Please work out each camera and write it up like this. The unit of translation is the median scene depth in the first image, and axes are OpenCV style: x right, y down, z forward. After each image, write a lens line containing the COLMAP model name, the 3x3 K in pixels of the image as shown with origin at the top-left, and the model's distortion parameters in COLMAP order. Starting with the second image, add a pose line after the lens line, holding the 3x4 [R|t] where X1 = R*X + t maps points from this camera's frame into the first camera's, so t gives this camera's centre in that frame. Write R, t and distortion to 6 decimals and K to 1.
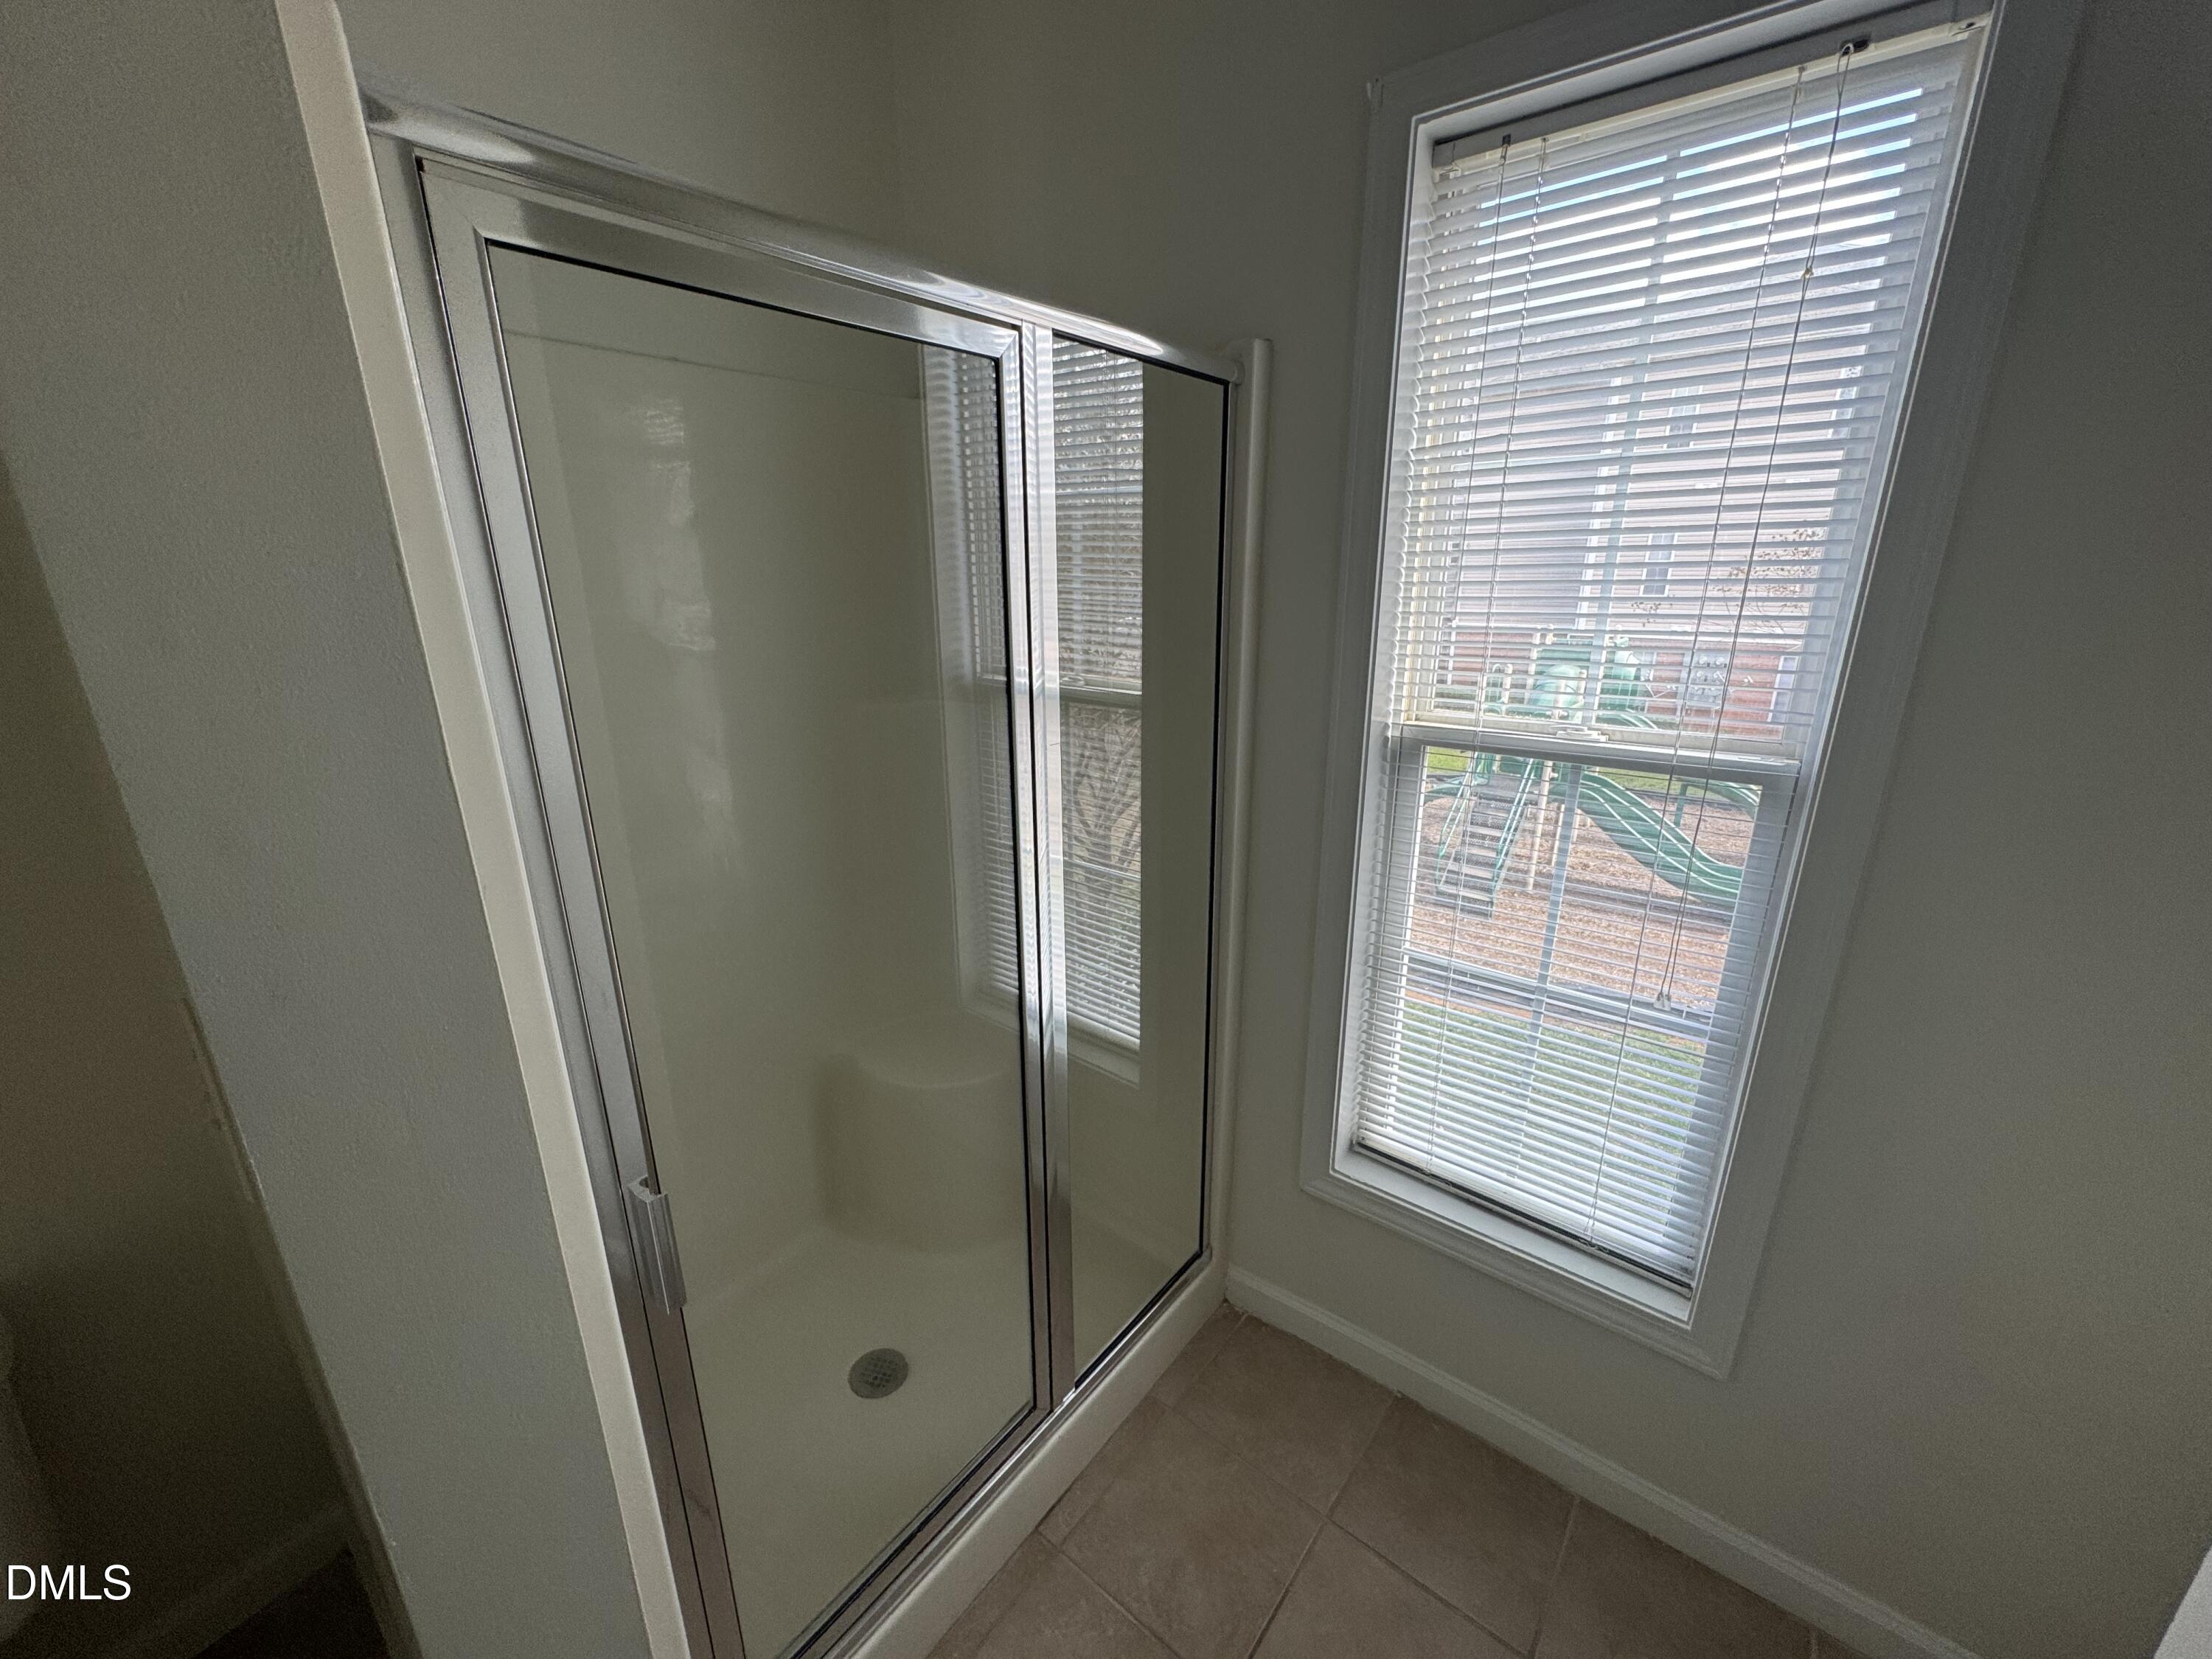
lens RADIAL K [[880.2, 0, 1088.4], [0, 880.2, 836.4], [0, 0, 1]] dist [-0.009090, -0.000189]
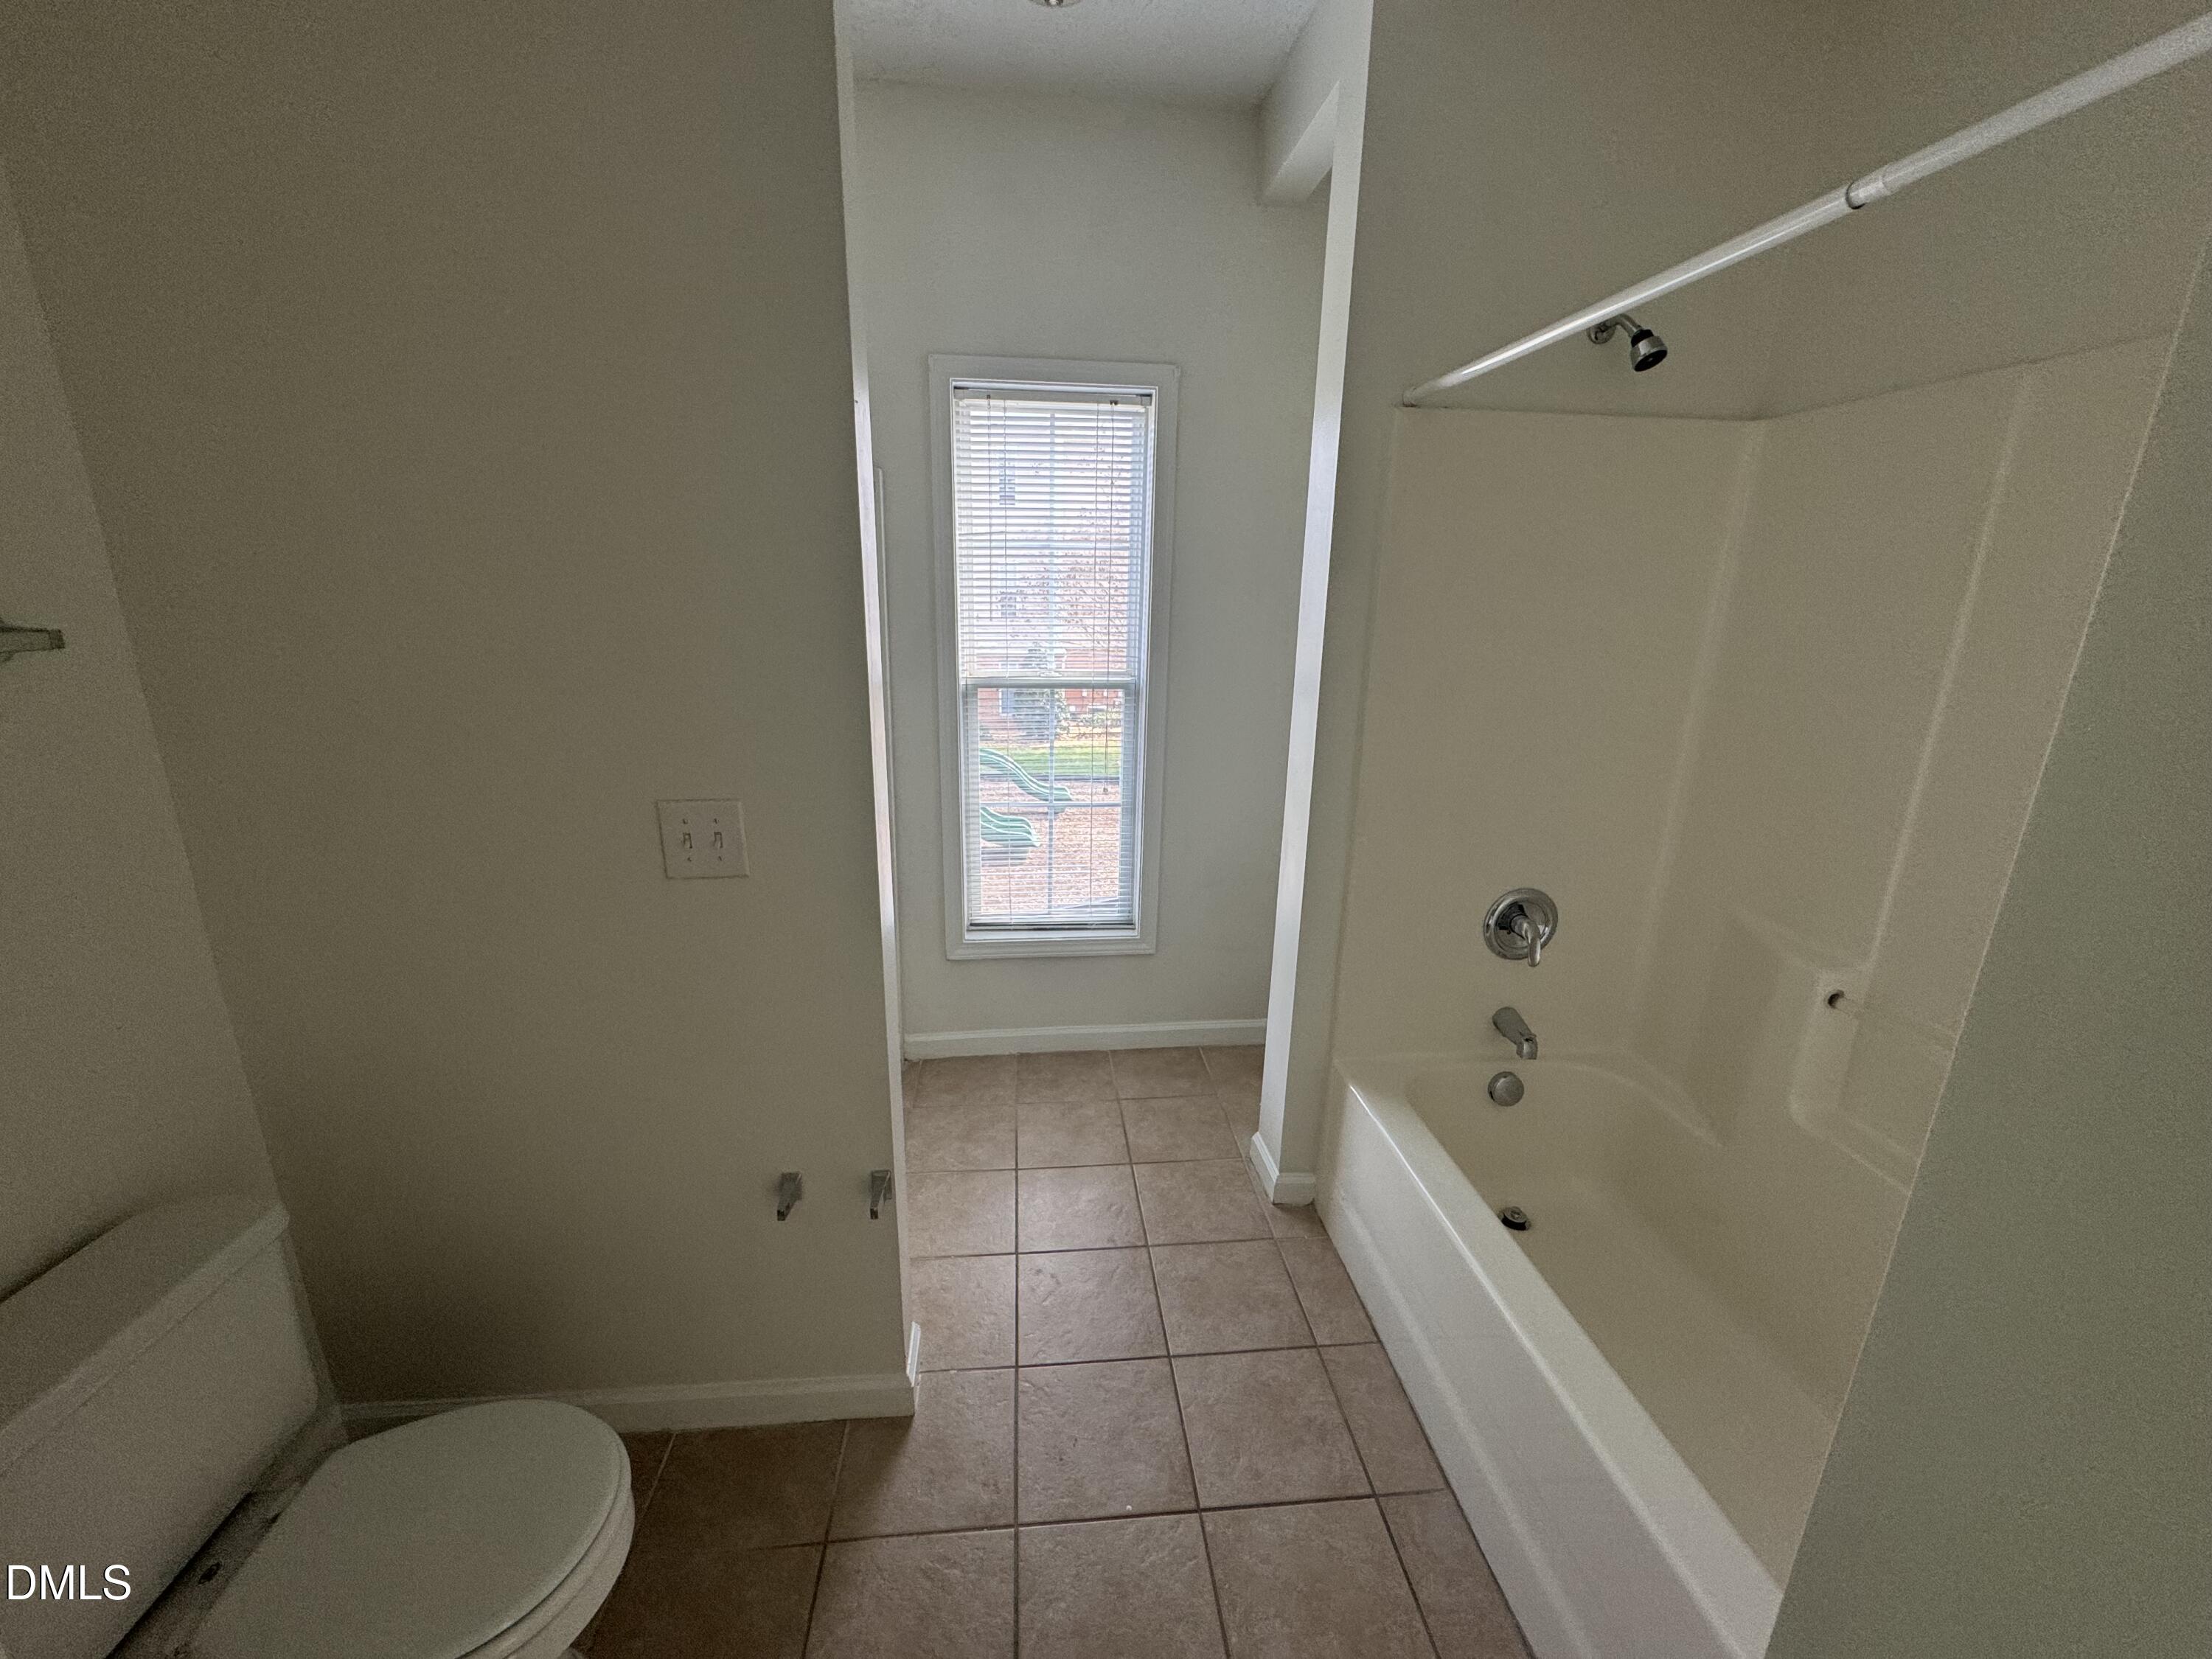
lens RADIAL K [[880.2, 0, 1110.8], [0, 880.2, 832.0], [0, 0, 1]] dist [-0.009090, -0.000189]
pose [[0.707510, -0.170275, 0.685883, -0.801521], [0.178834, 0.982088, 0.059337, 0.144562], [-0.683701, 0.080678, 0.725289, -0.562412]]
